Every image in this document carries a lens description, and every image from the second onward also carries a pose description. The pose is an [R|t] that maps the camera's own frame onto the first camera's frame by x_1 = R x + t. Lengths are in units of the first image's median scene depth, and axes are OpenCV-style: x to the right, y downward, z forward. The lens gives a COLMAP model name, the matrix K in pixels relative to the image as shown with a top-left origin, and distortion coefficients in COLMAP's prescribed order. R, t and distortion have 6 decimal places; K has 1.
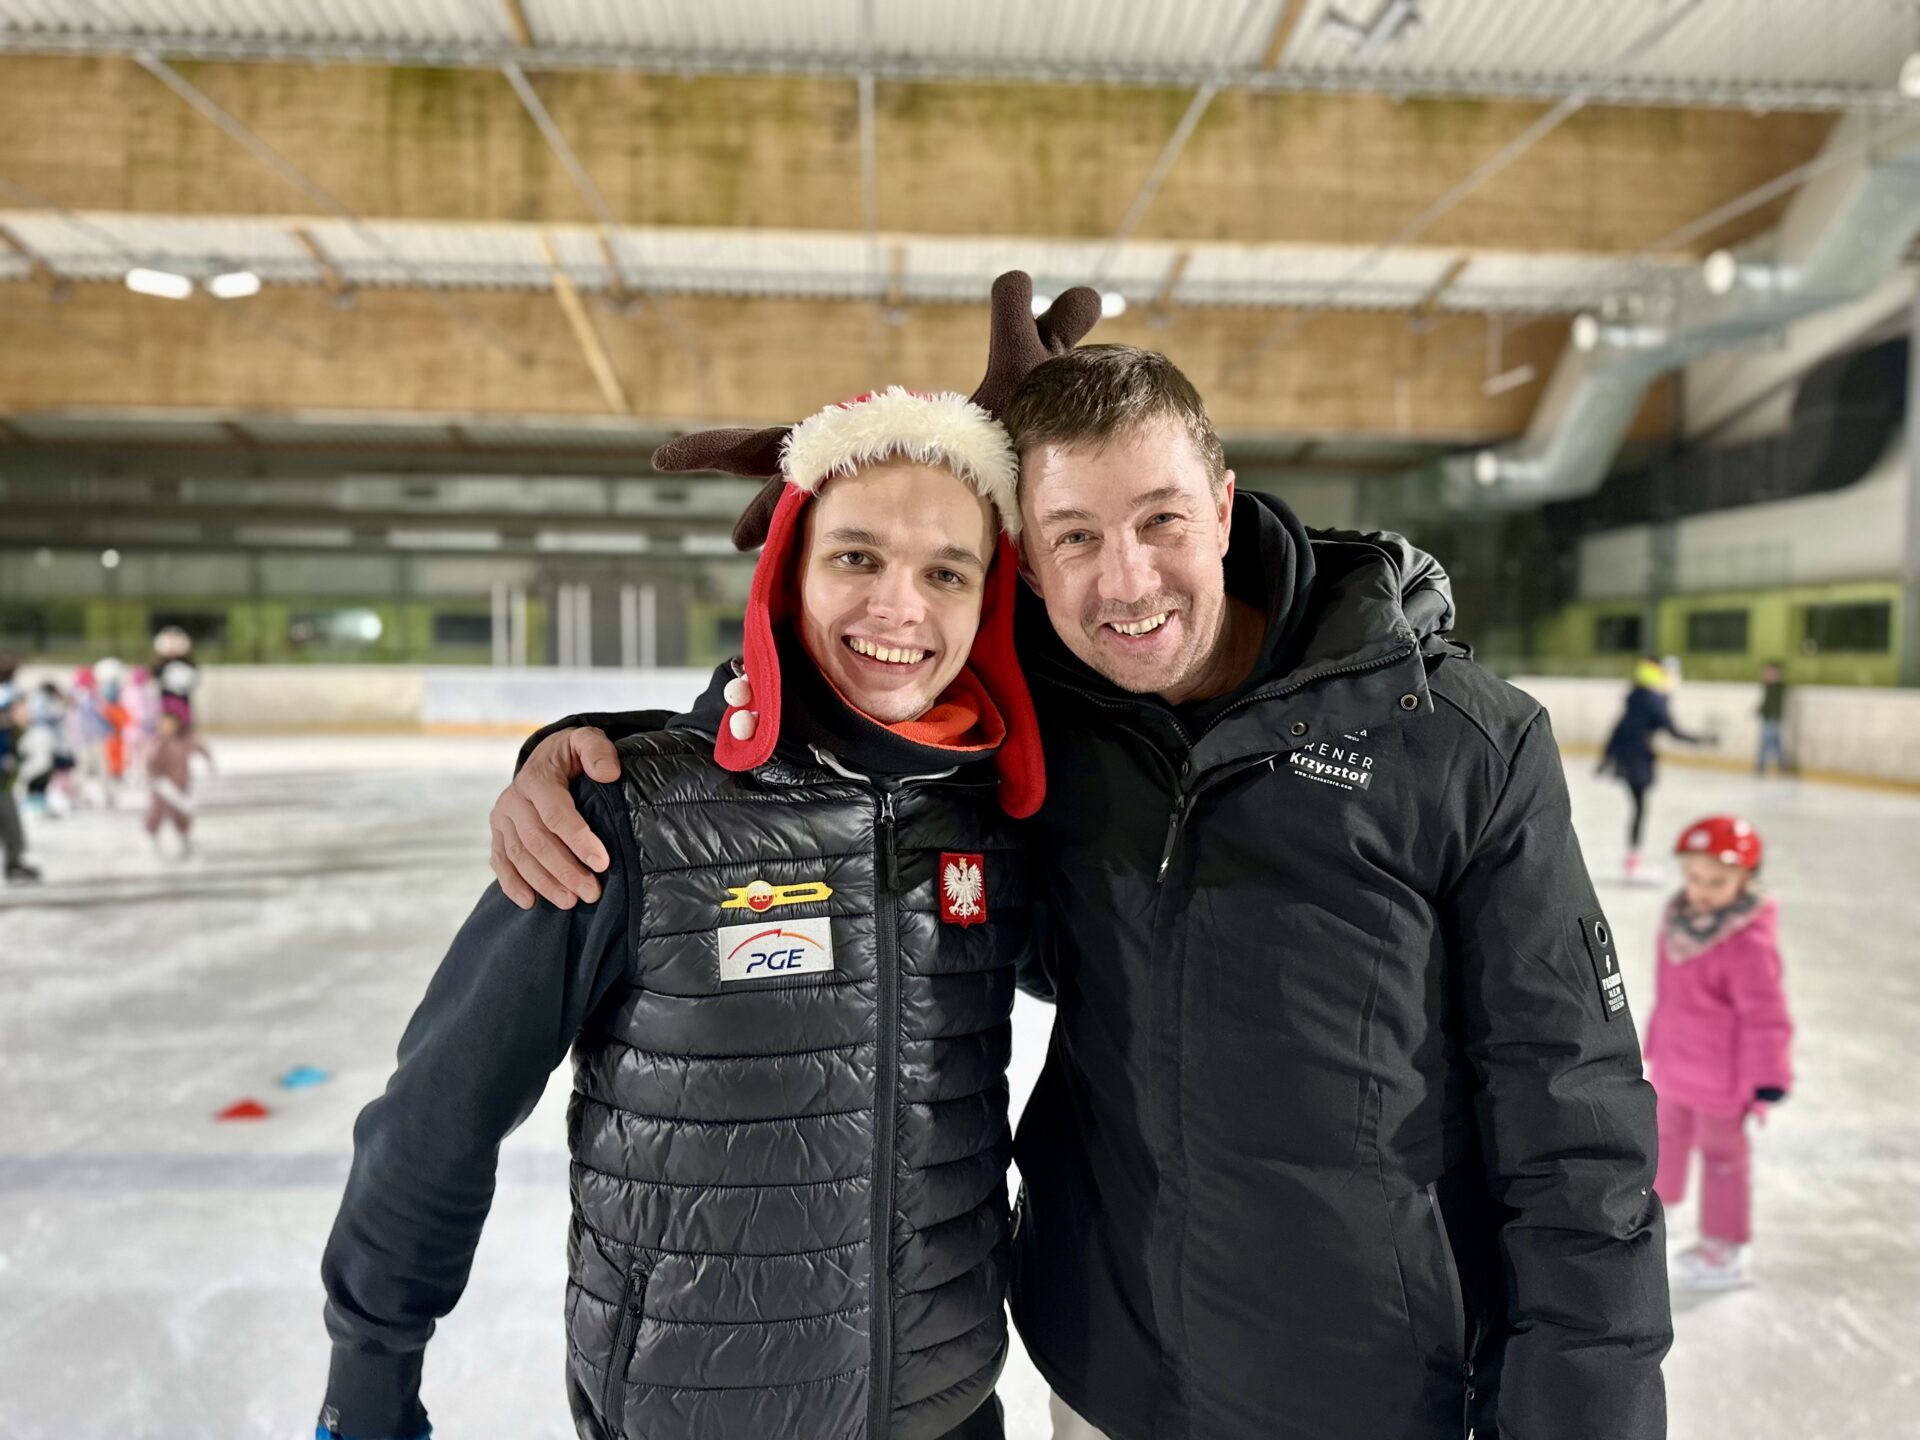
lens RADIAL K [[1317.6, 0, 960.0], [0, 1317.6, 720.0], [0, 0, 1]] dist [0.000163, 0.000444]
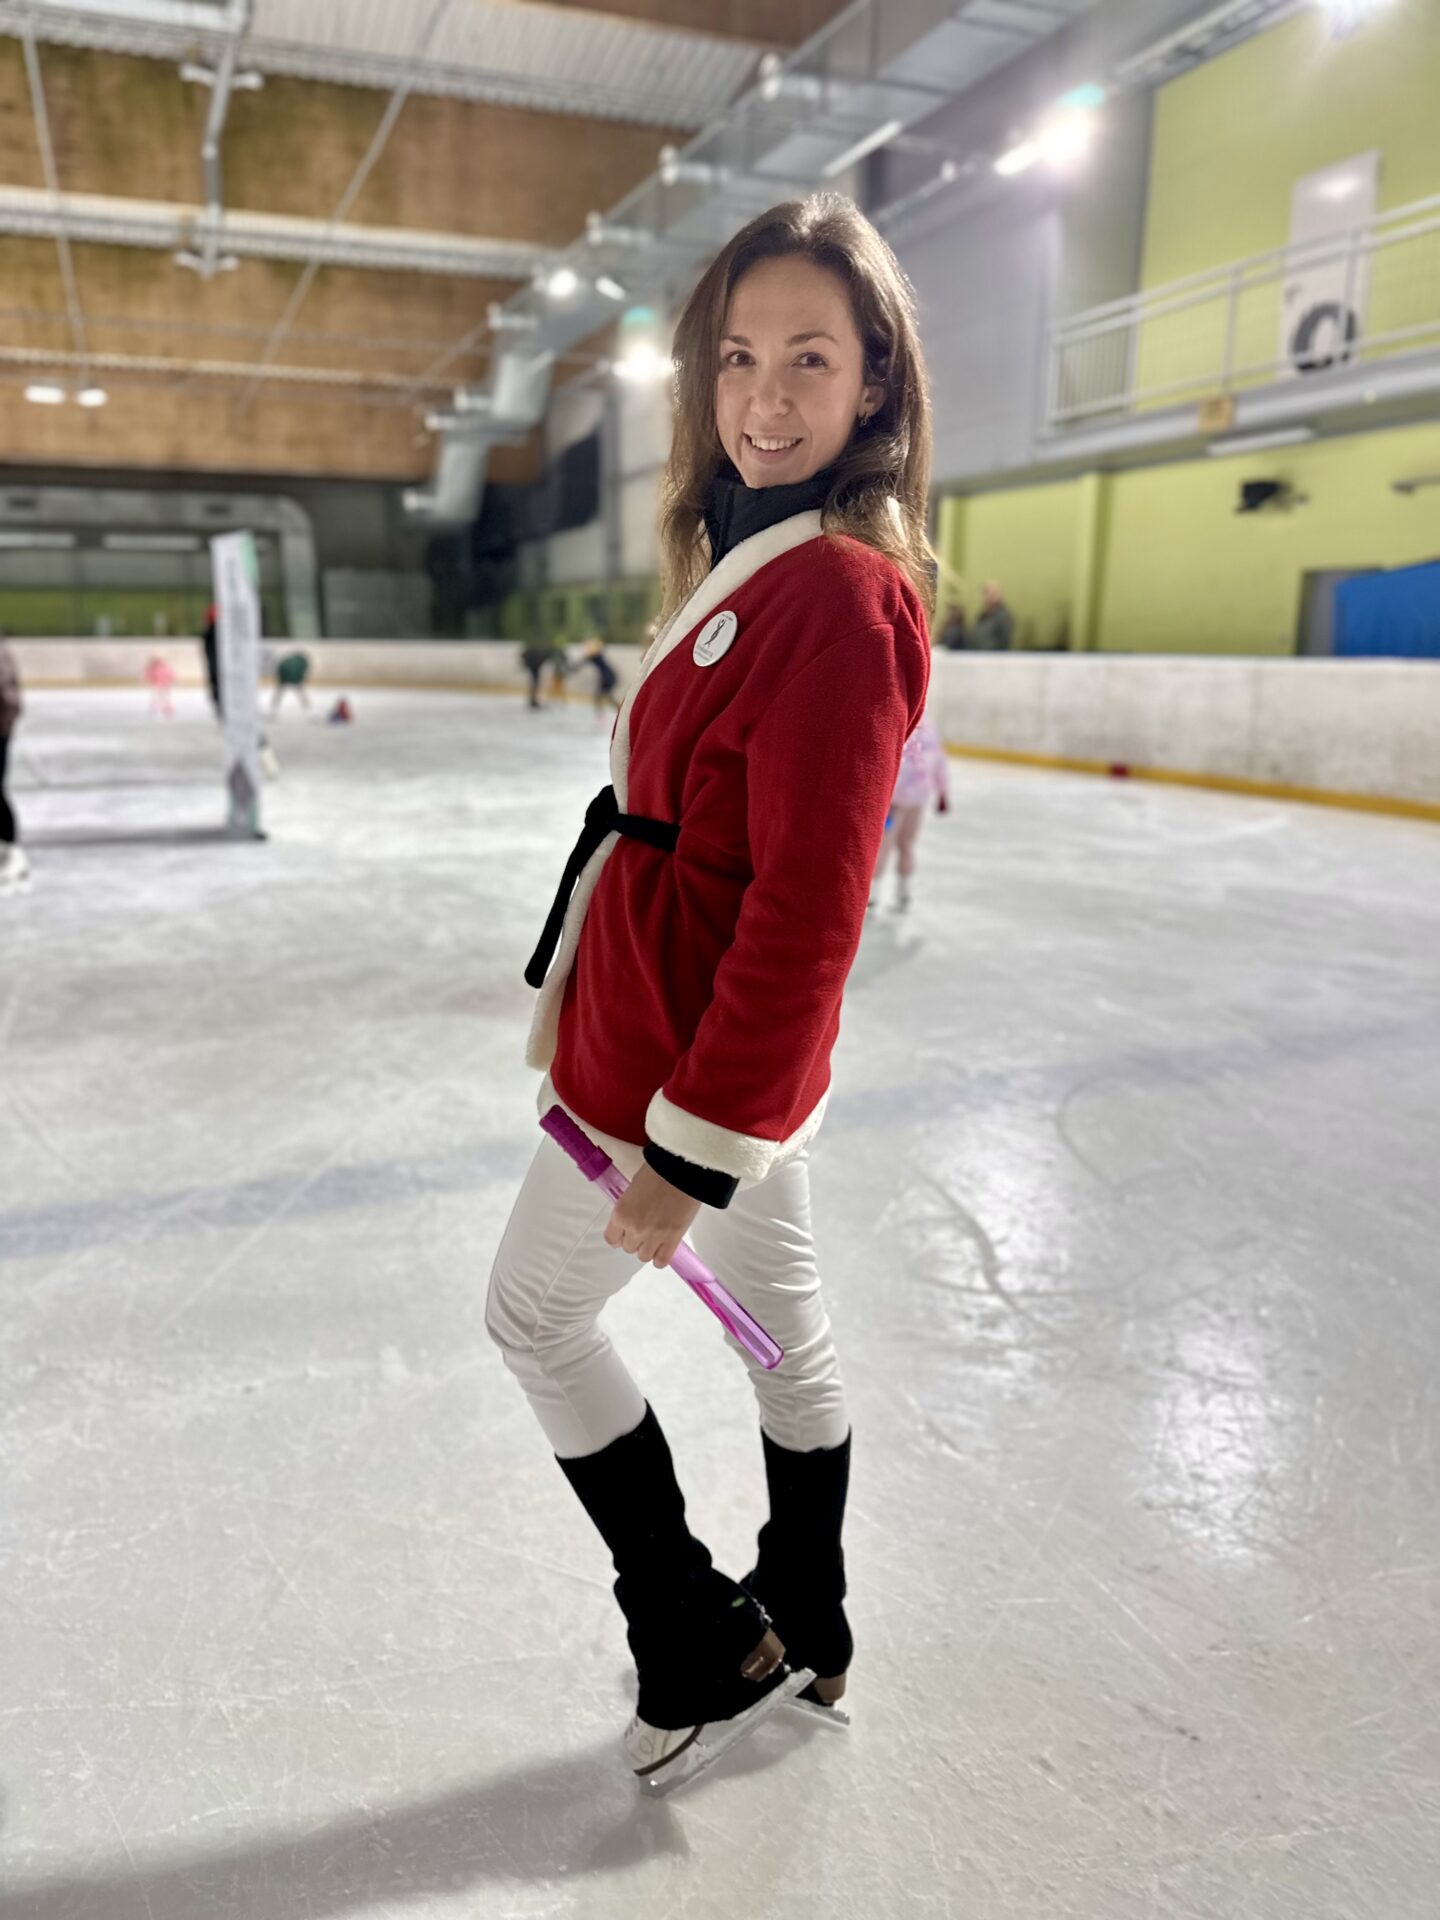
lens RADIAL K [[1370.4, 0, 699.4], [0, 1370.4, 972.9], [0, 0, 1]] dist [0.001516, -0.006999]
pose [[0.950670, -0.077578, 0.300347, 0.235432], [0.018801, 0.980853, 0.193838, 0.055940], [-0.309634, -0.178629, 0.933926, -0.830816]]
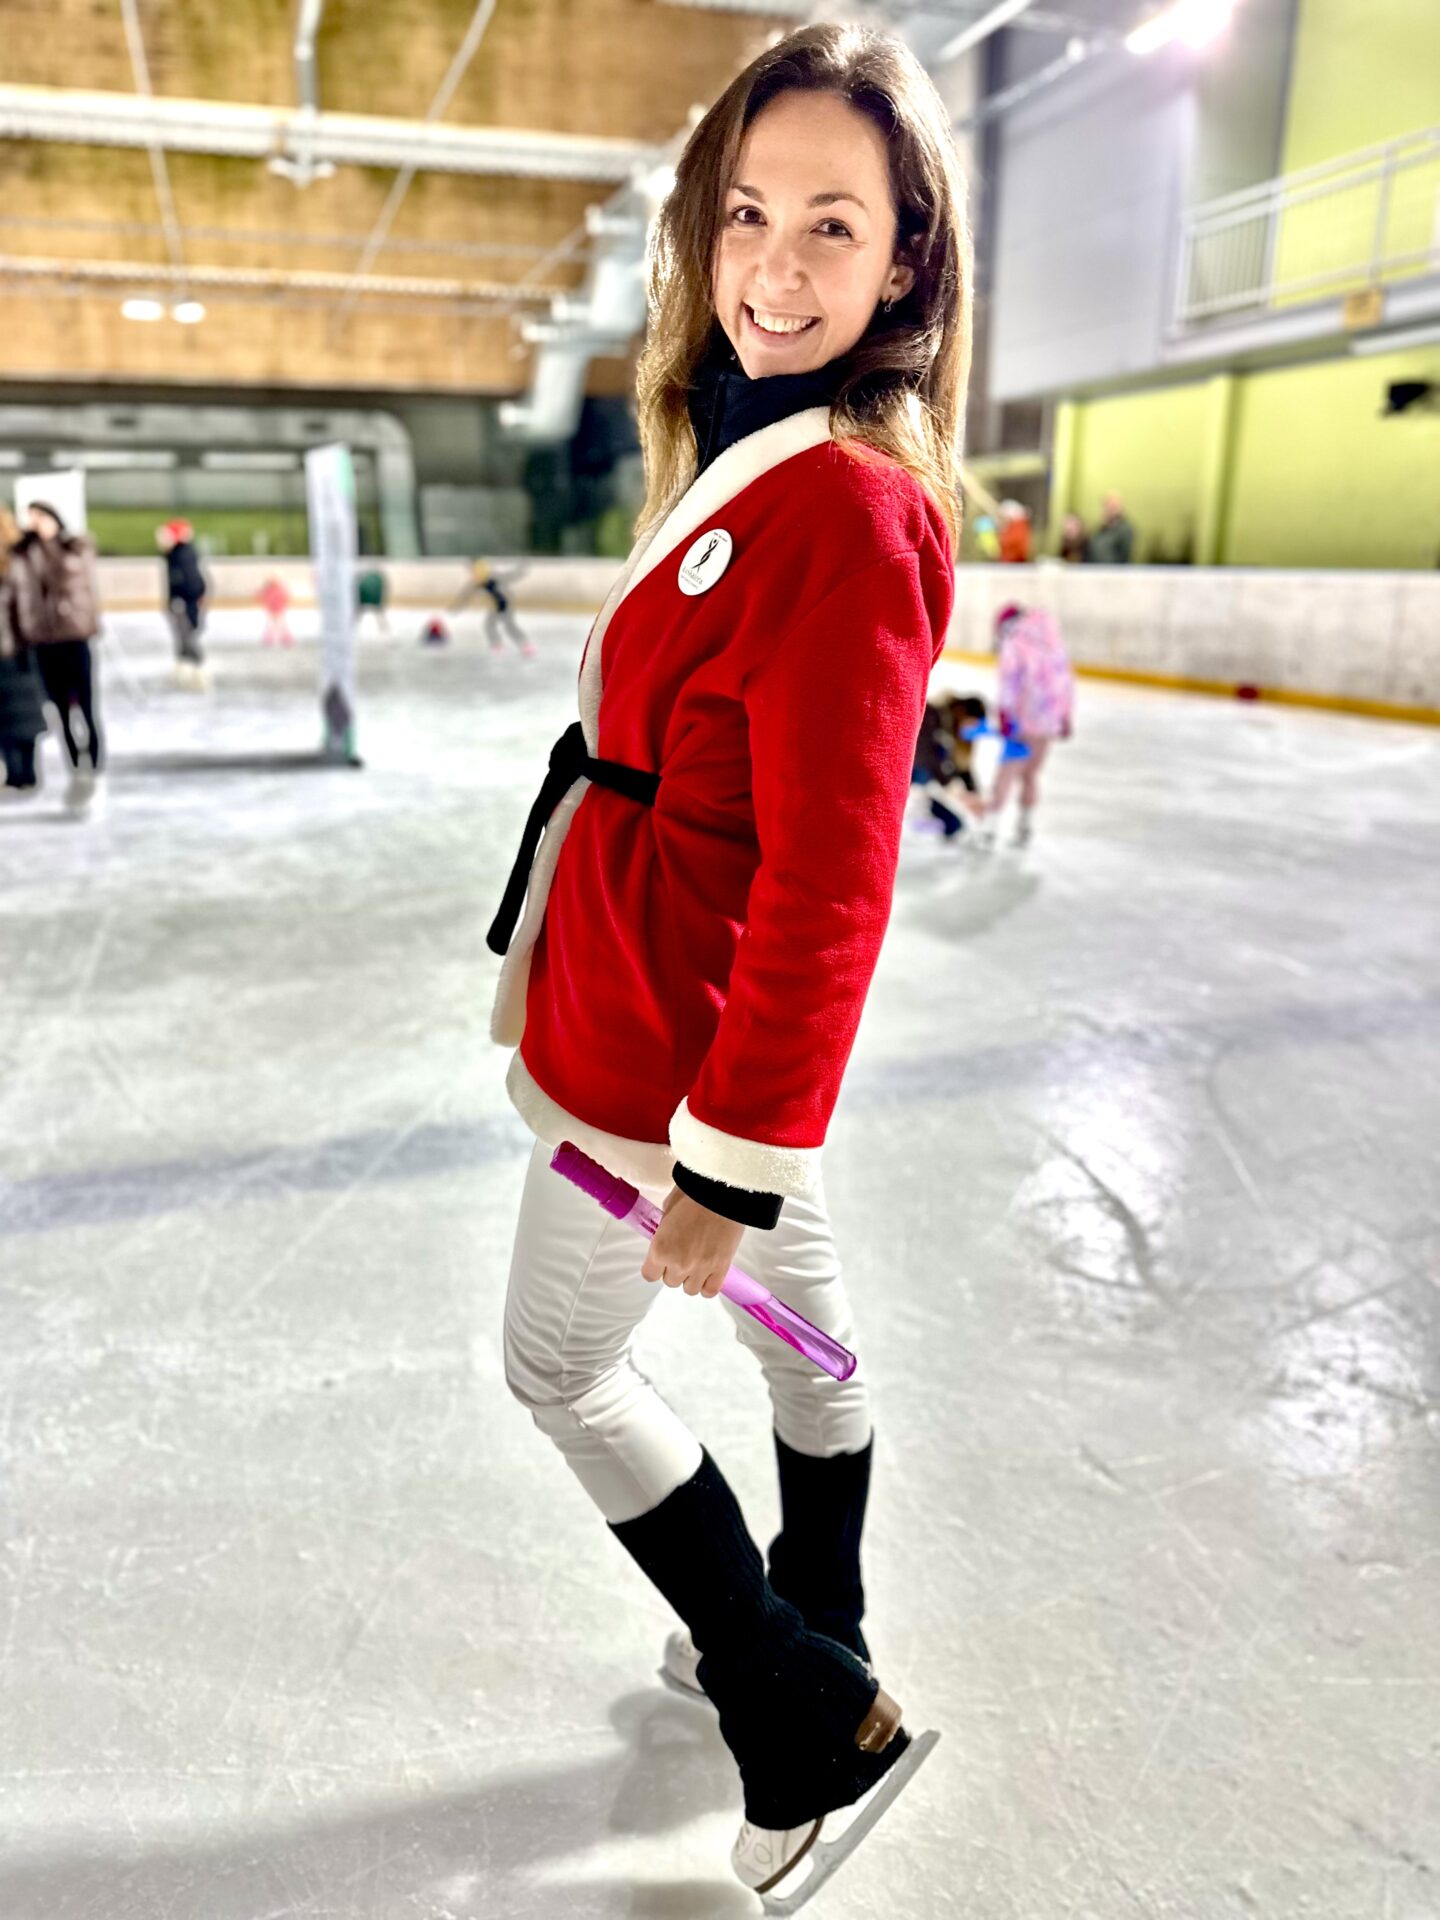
lens RADIAL K [[1380.0, 0, 720.0], [0, 1380.0, 960.0], [0, 0, 1]] dist [-0.004246, 0.000839]
pose [[0.966476, -0.081709, 0.243408, 0.237380], [0.022361, 0.971196, 0.237229, 0.055633], [-0.255780, -0.223833, 0.940465, -0.817024]]
